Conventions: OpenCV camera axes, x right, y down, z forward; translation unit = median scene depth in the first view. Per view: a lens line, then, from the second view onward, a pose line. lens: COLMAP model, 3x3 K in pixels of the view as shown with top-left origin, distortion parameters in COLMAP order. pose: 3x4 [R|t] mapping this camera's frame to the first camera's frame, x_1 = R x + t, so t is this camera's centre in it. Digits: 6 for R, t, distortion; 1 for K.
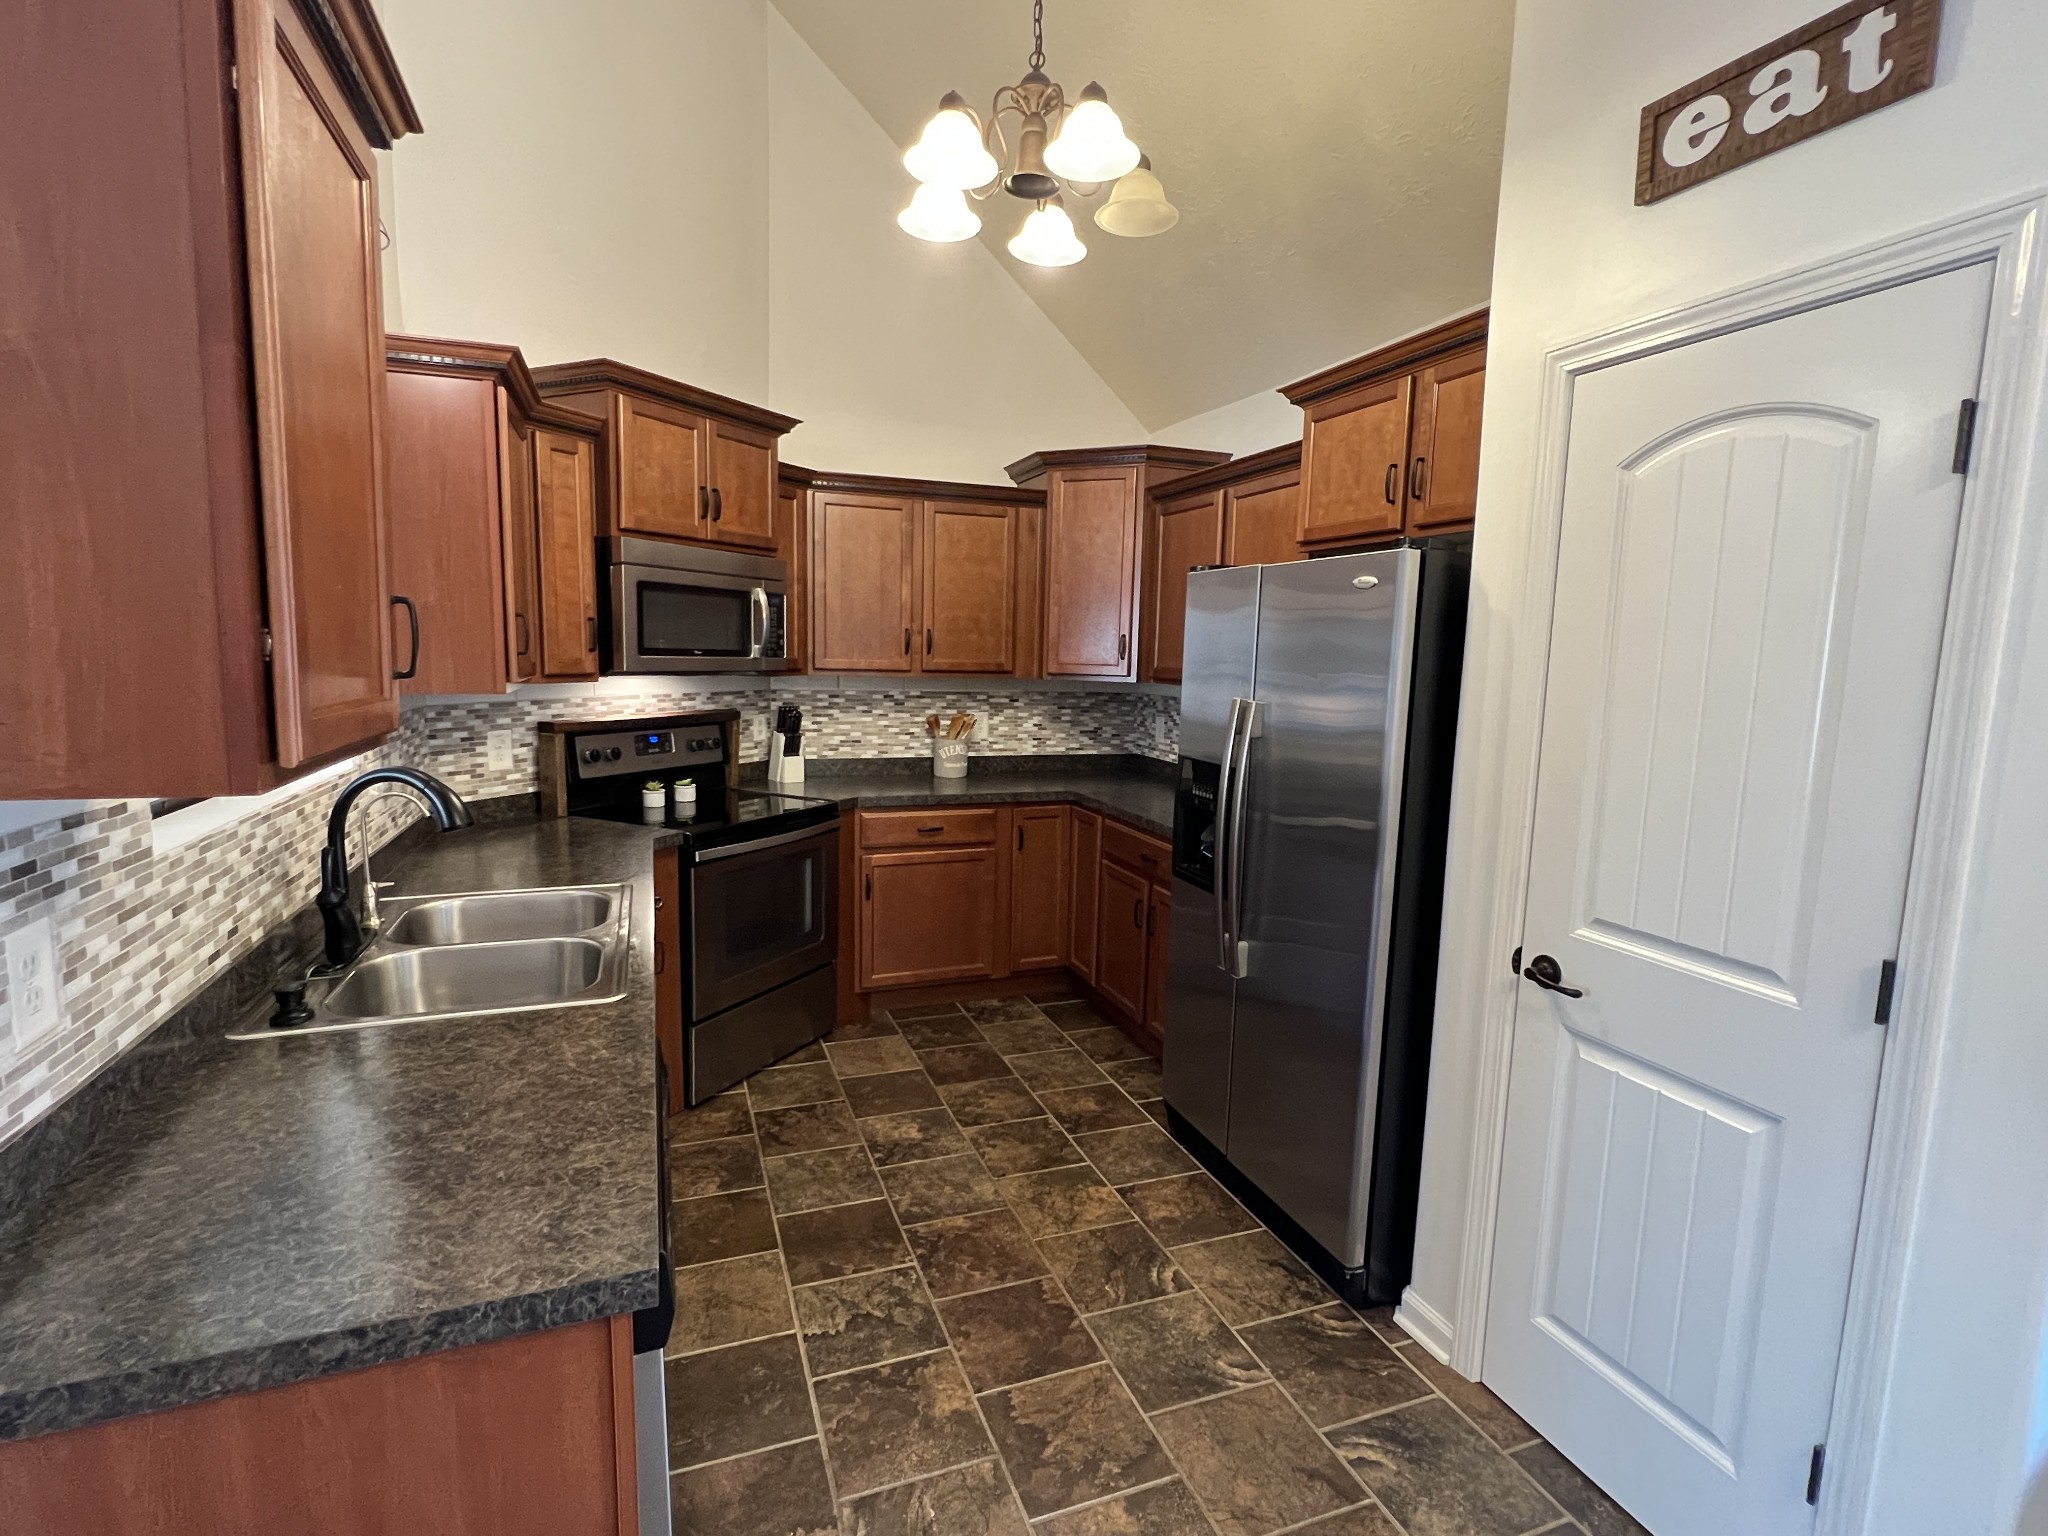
lens RADIAL K [[975.7, 0, 1013.7], [0, 975.7, 766.3], [0, 0, 1]] dist [-0.001718, 0.000532]
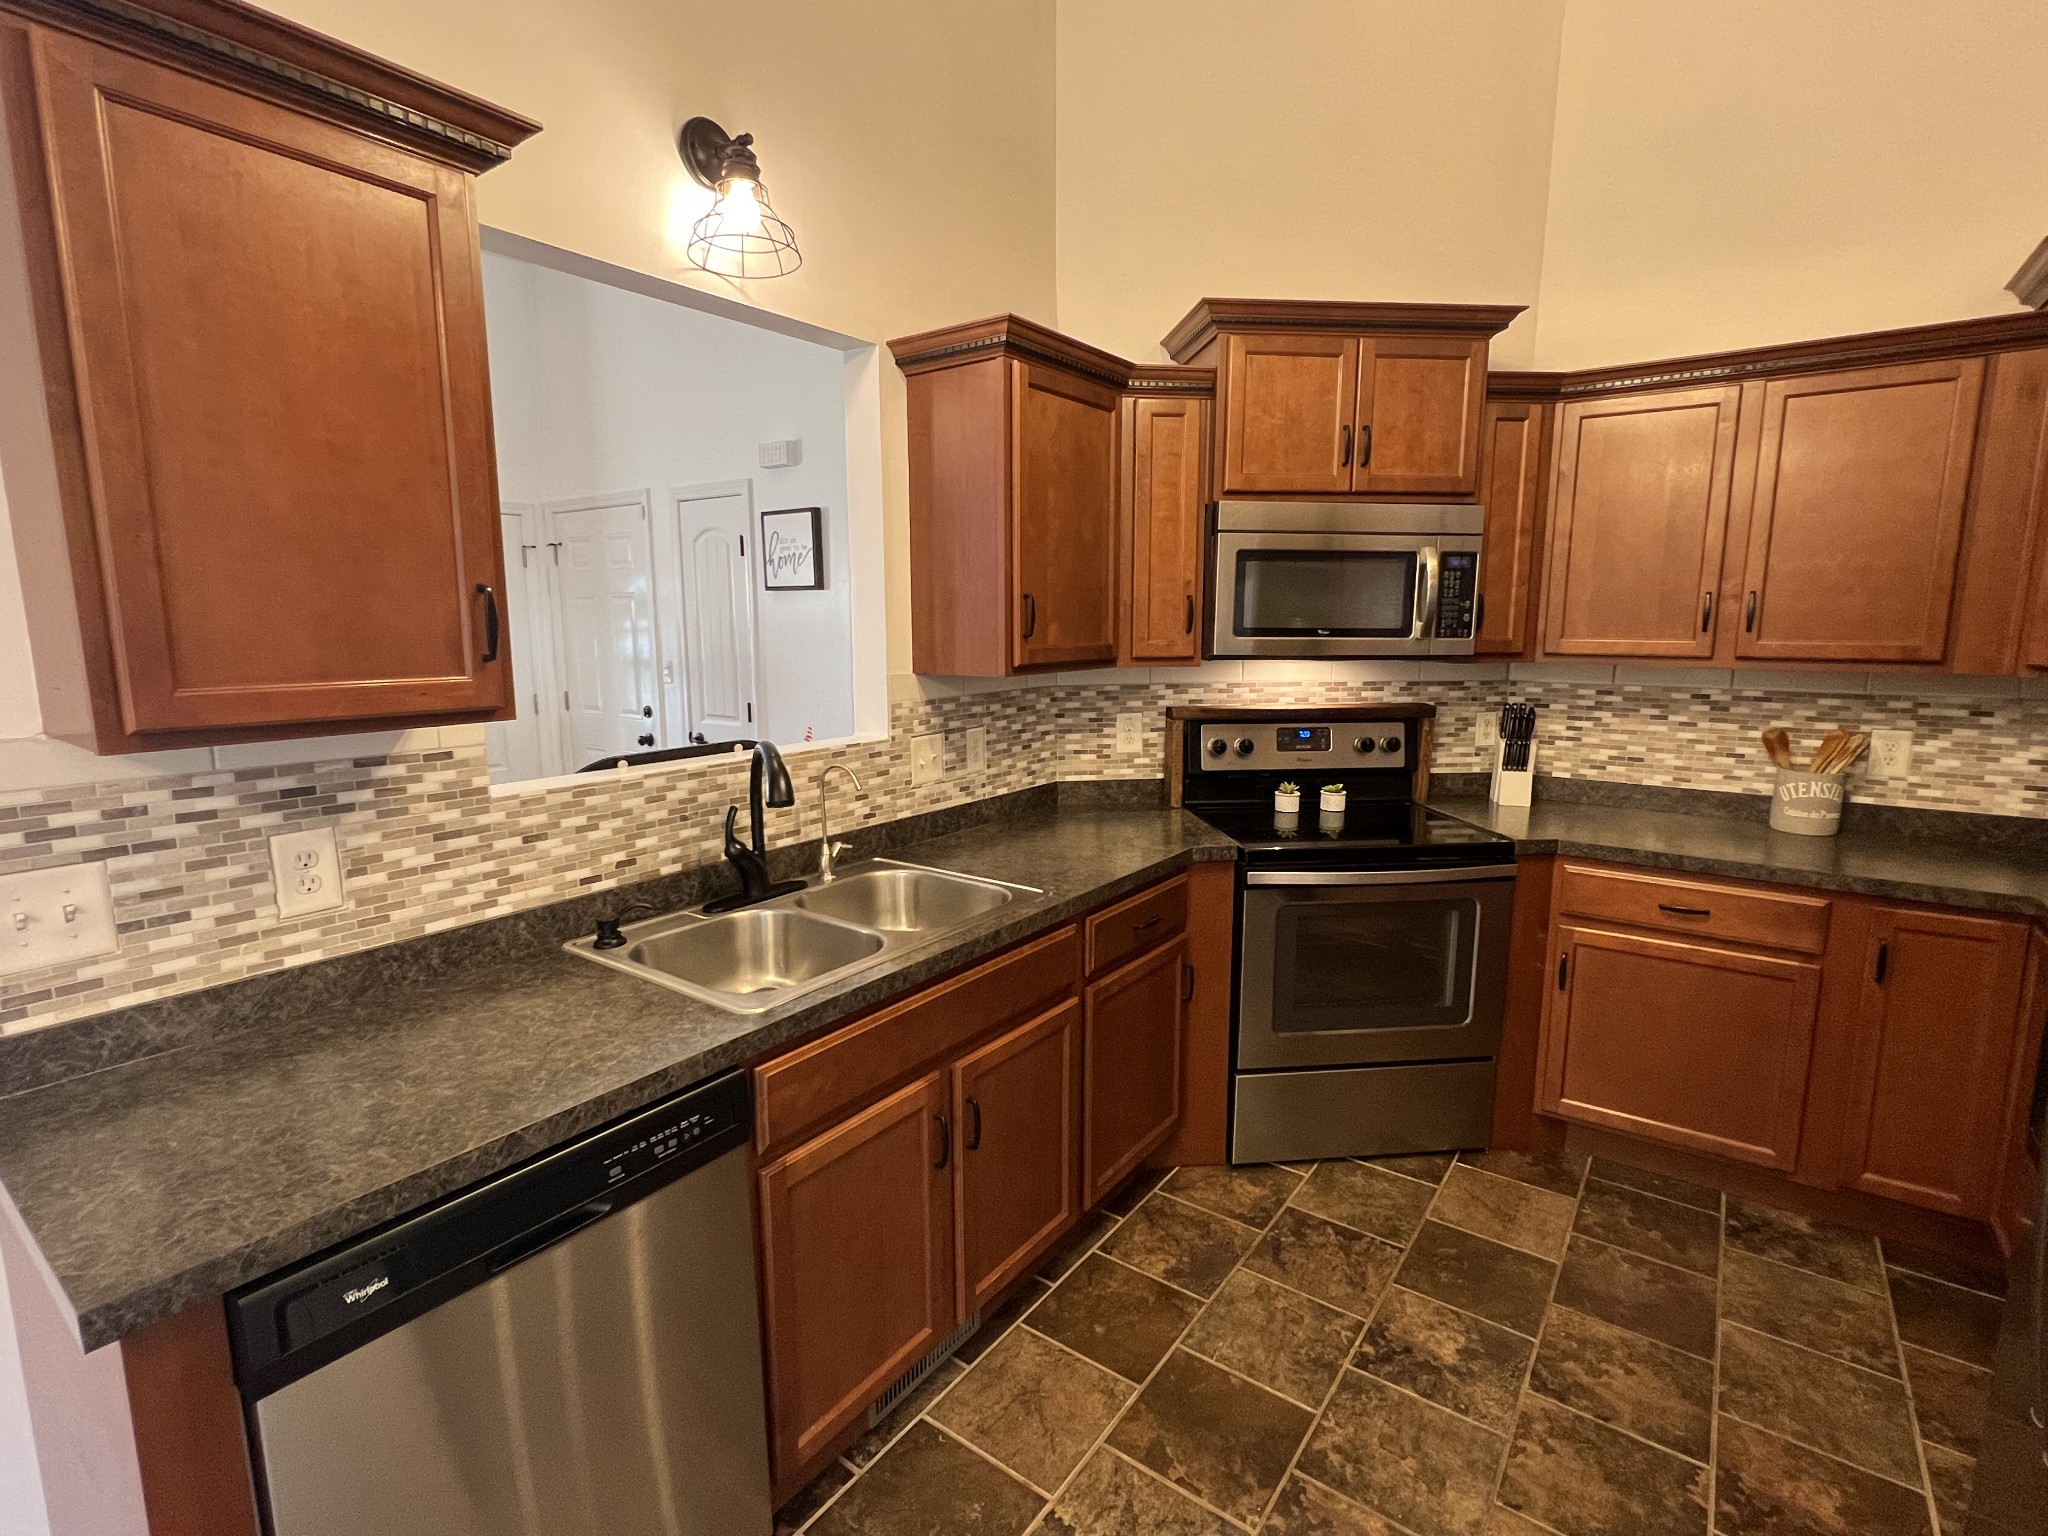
lens RADIAL K [[975.7, 0, 1013.7], [0, 975.7, 766.3], [0, 0, 1]] dist [-0.001718, 0.000532]
pose [[0.545896, 0.104512, -0.831309, 0.231629], [-0.088481, 0.993833, 0.066841, -0.037567], [0.833168, 0.037067, 0.551777, 0.342179]]
